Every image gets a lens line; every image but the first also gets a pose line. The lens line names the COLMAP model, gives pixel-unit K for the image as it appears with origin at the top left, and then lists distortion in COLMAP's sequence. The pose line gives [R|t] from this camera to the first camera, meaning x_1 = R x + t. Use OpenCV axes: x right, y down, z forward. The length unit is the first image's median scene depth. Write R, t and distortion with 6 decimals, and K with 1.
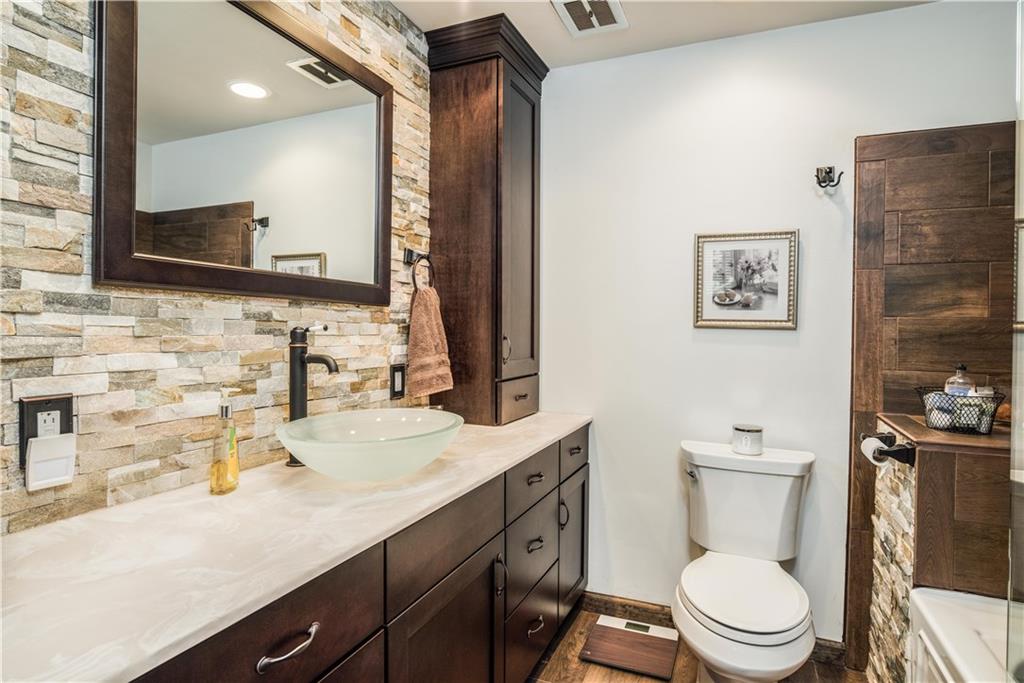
lens RADIAL K [[543.5, 0, 512.0], [0, 543.5, 341.5], [0, 0, 1]] dist [-0.001175, -0.000362]
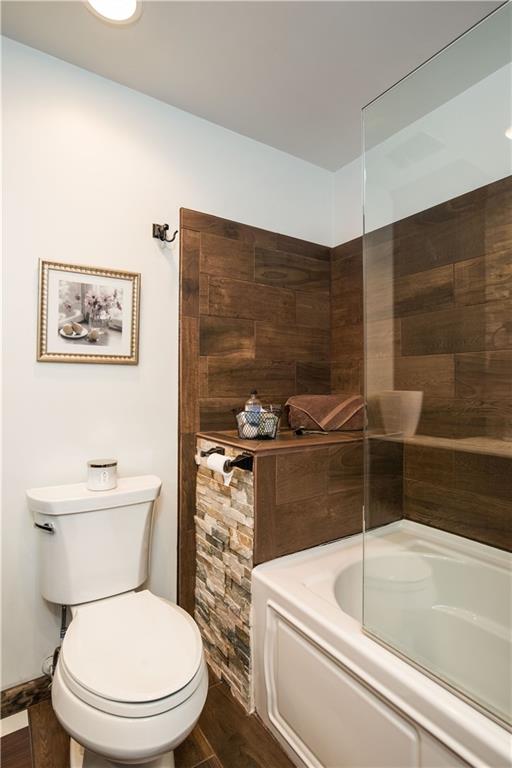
lens RADIAL K [[402.4, 0, 255.2], [0, 402.4, 379.3], [0, 0, 1]] dist [-0.026931, 0.000305]
pose [[0.549221, -0.002388, 0.835674, -0.023692], [0.025451, 0.999580, -0.013870, 0.025153], [-0.835290, 0.028886, 0.549051, 0.379909]]
